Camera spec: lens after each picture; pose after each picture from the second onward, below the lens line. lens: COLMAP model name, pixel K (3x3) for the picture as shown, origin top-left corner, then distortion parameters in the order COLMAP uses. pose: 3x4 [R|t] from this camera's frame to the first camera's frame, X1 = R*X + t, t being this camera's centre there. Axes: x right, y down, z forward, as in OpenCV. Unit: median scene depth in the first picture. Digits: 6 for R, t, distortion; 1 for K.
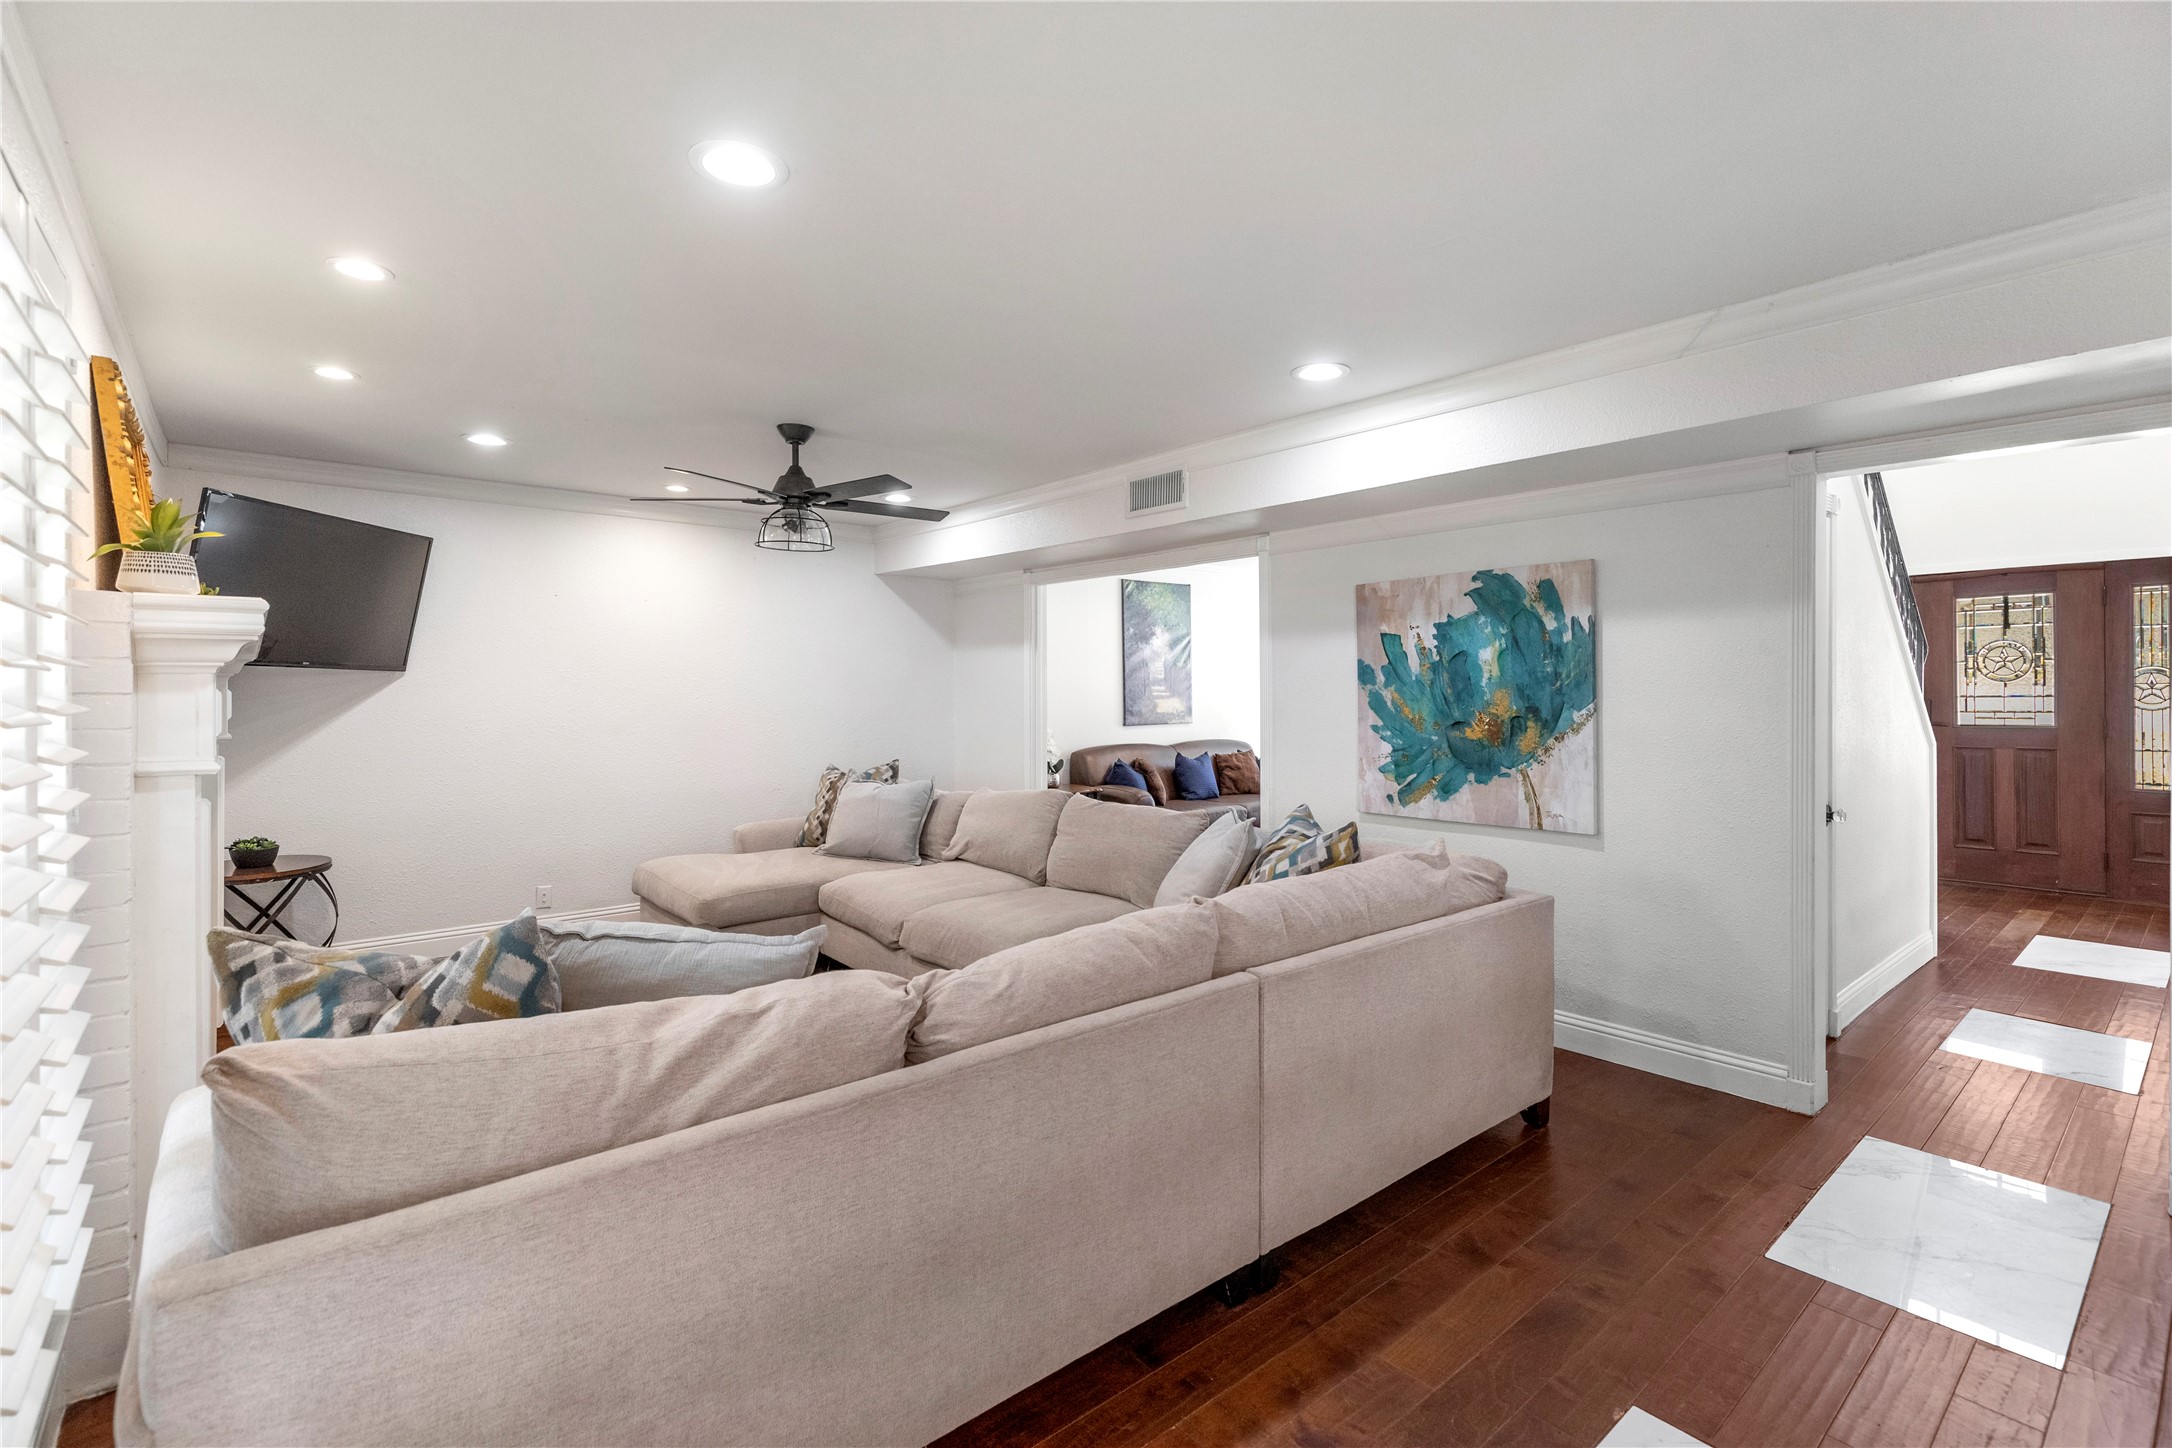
lens RADIAL K [[1015.6, 0, 1082.4], [0, 1015.6, 695.8], [0, 0, 1]] dist [0.000985, 0.000130]
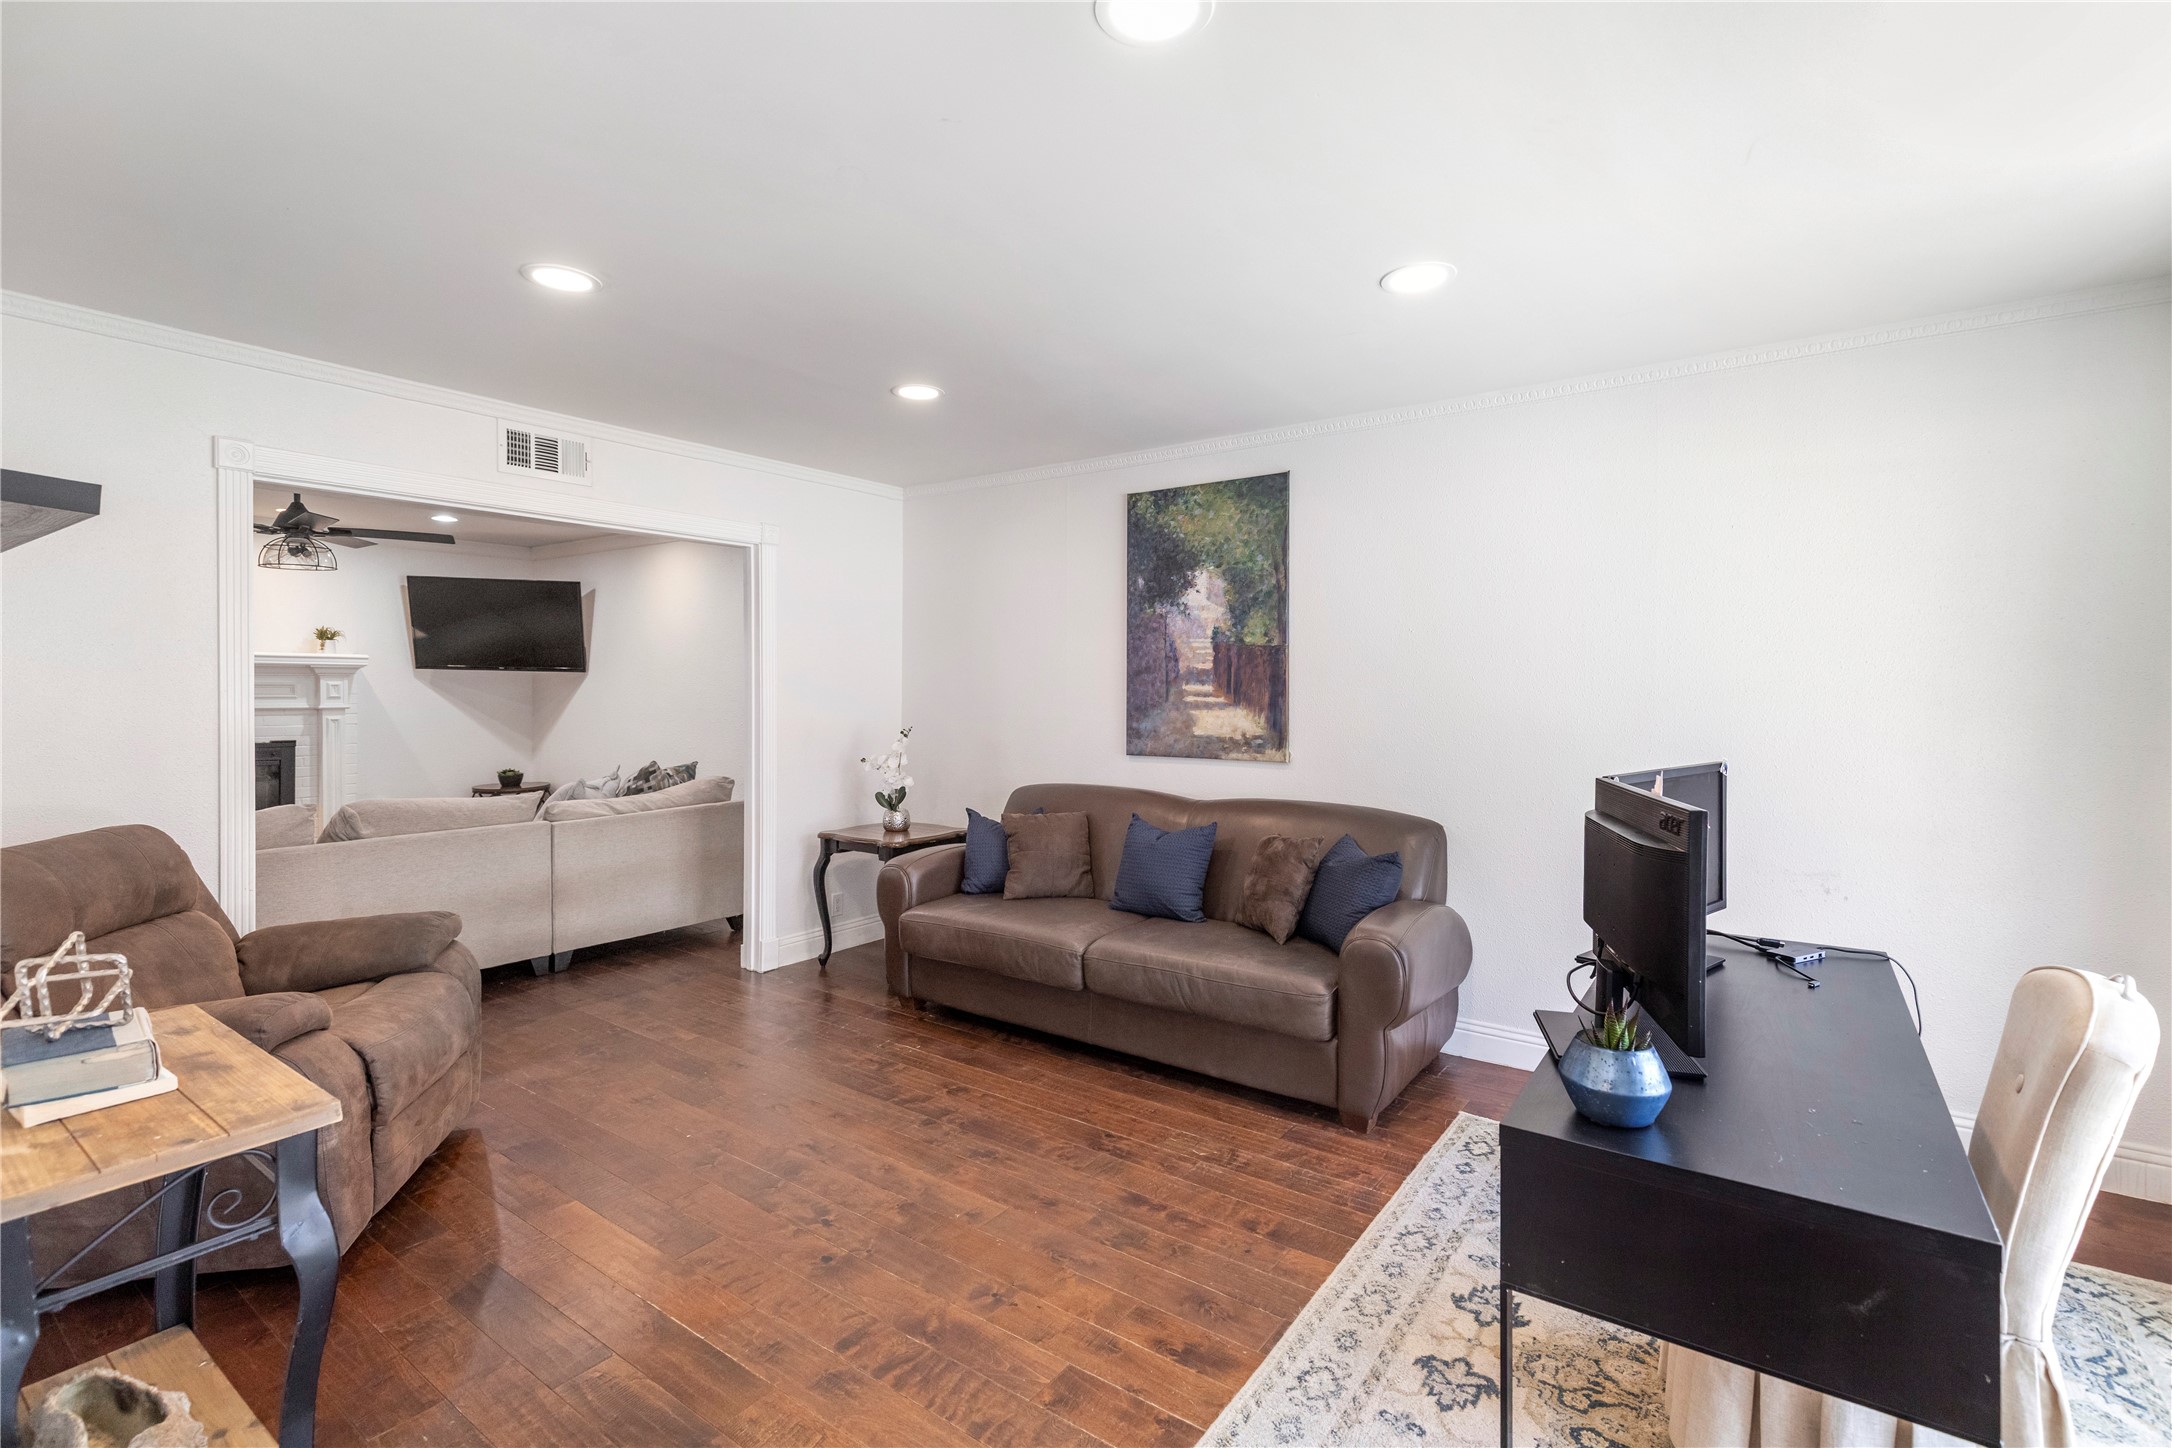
lens RADIAL K [[1015.6, 0, 1082.4], [0, 1015.6, 695.8], [0, 0, 1]] dist [0.000985, 0.000130]
pose [[0.207035, 0.016341, -0.978197, 0.569234], [-0.011248, 0.999834, 0.014322, -0.010238], [0.978269, 0.008037, 0.207185, 0.836416]]
